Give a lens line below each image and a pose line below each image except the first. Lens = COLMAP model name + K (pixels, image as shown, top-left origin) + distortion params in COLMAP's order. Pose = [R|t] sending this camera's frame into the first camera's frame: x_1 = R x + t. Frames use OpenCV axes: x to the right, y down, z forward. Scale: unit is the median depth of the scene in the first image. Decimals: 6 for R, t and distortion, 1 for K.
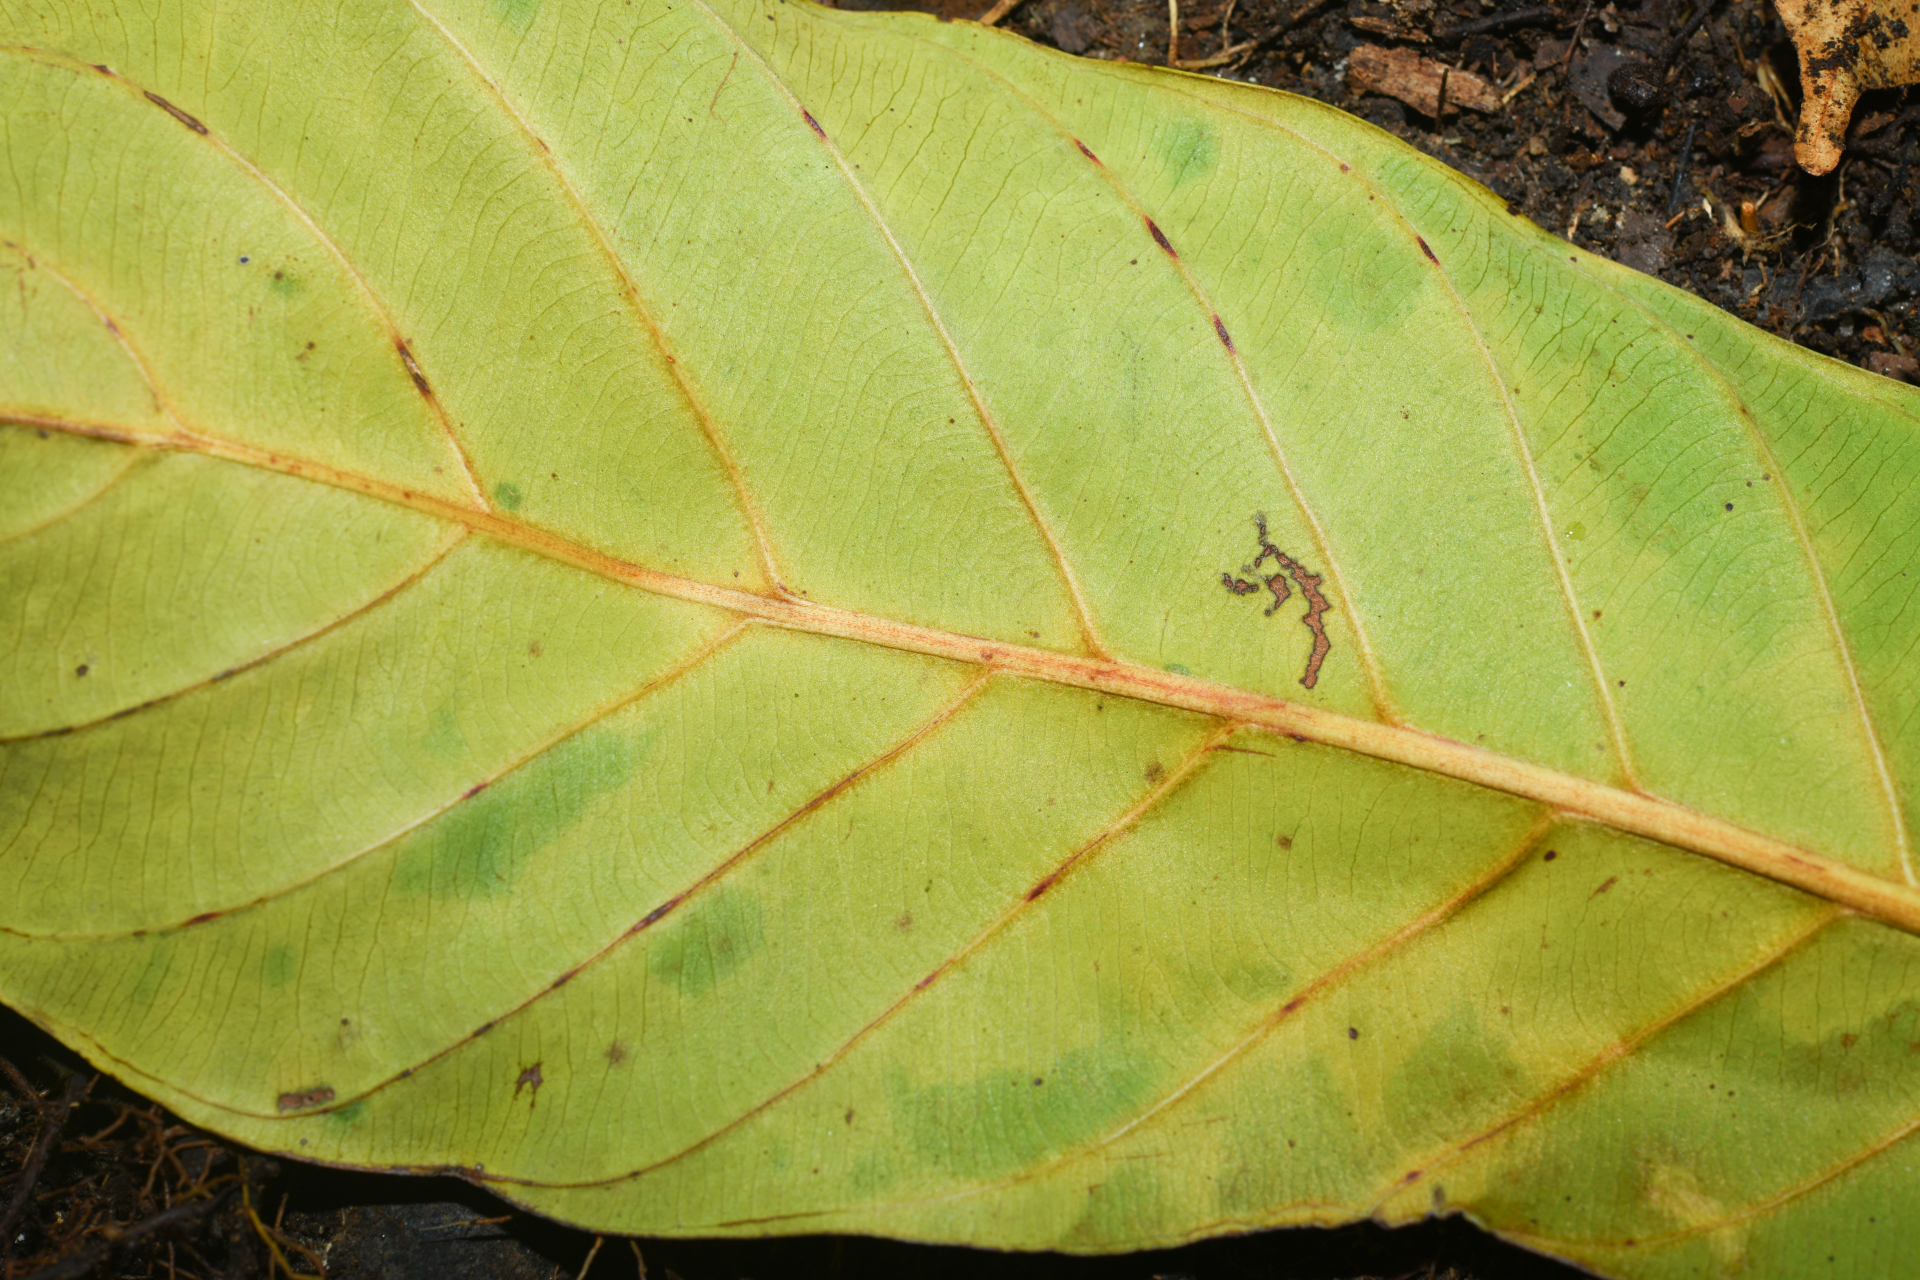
lens RADIAL K [[3408.6, 0, 960.0], [0, 3408.6, 640.0], [0, 0, 1]] dist [-0.022682, 0.400028]
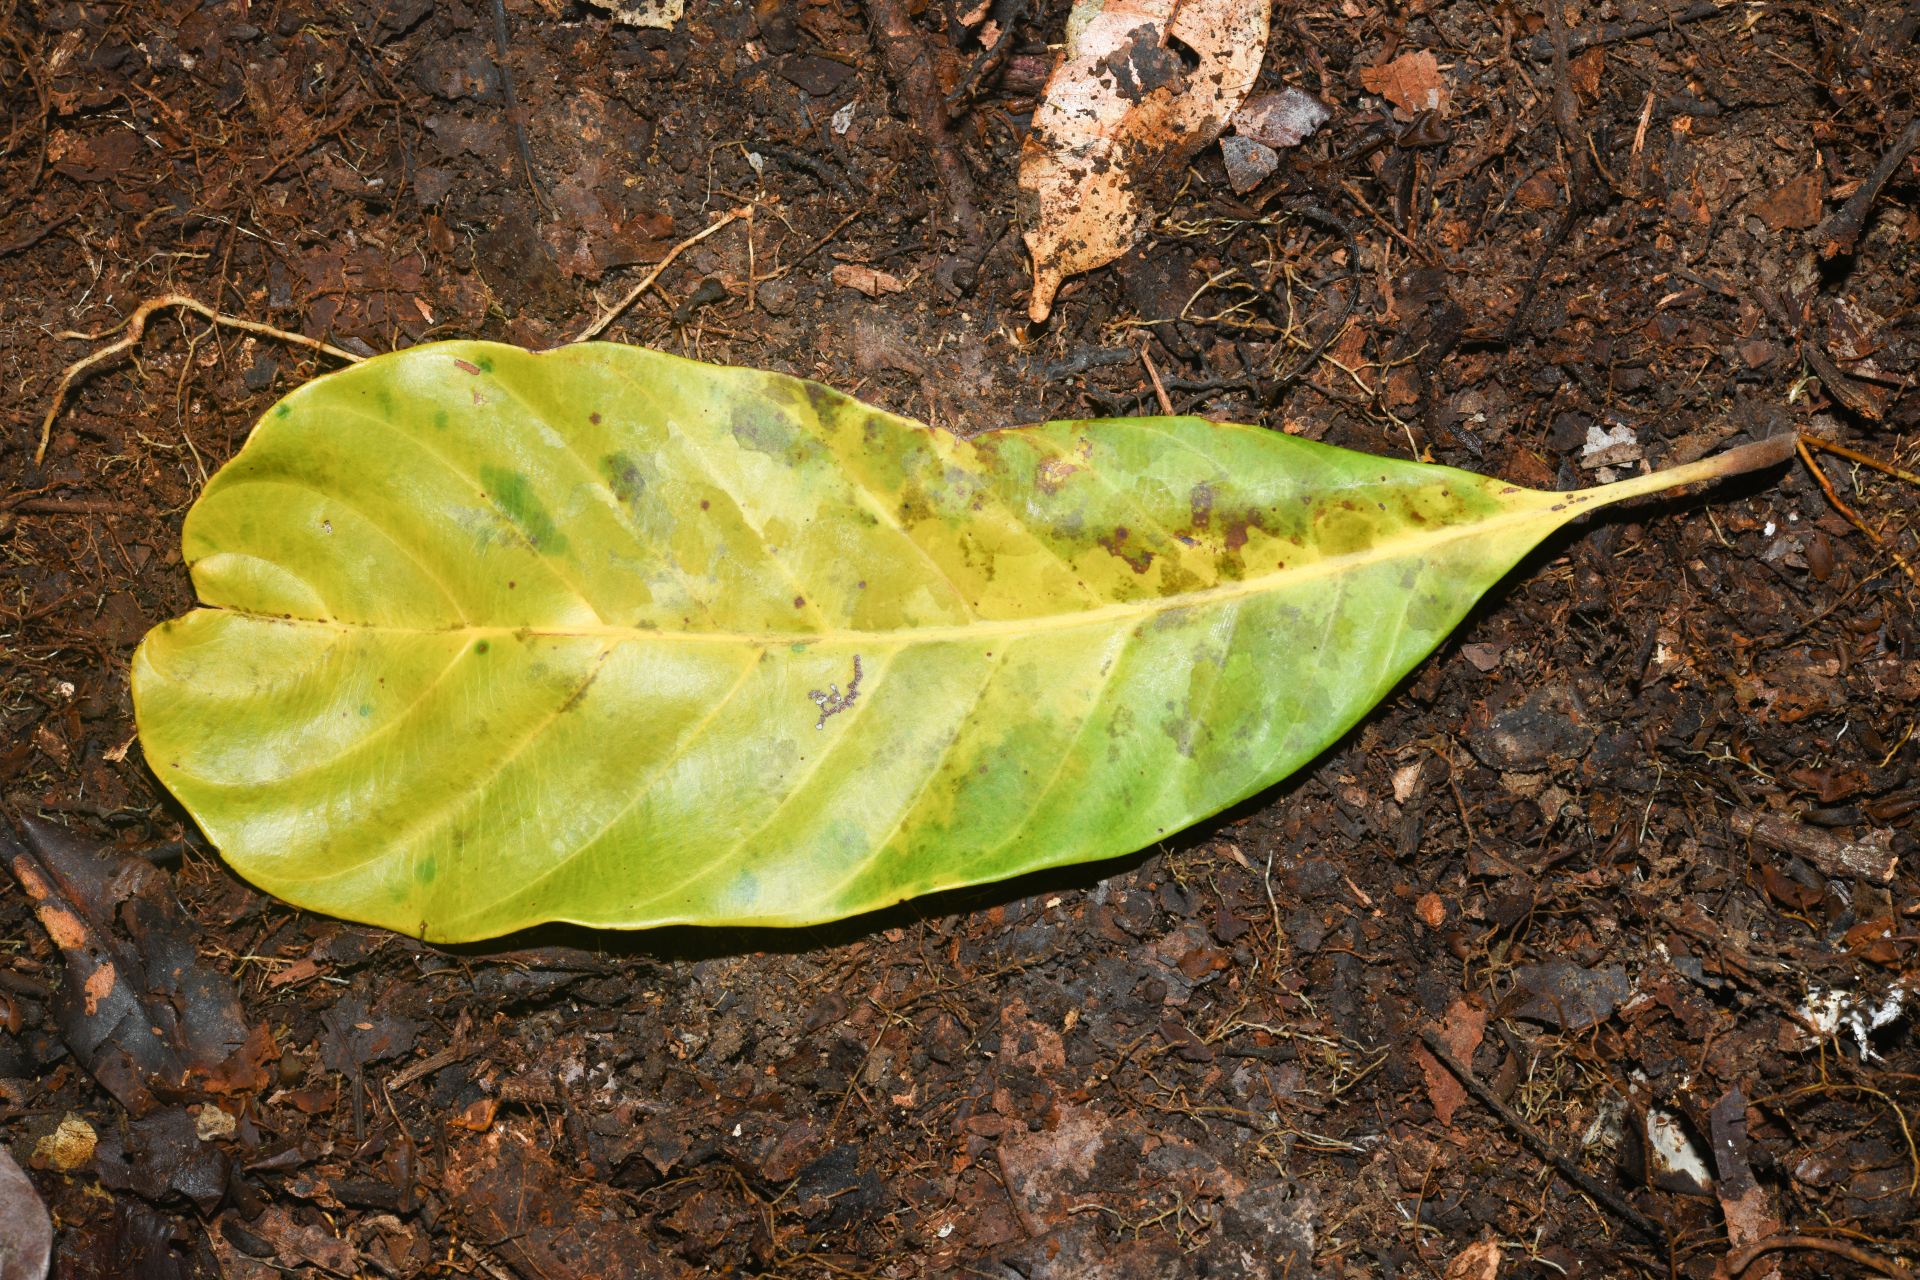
lens RADIAL K [[3408.6, 0, 960.0], [0, 3408.6, 640.0], [0, 0, 1]] dist [-0.022682, 0.400028]
pose [[0.997198, -0.065706, 0.035774, 0.105105], [0.062801, 0.995049, 0.077036, -0.102605], [-0.040658, -0.074573, 0.996386, -1.212692]]
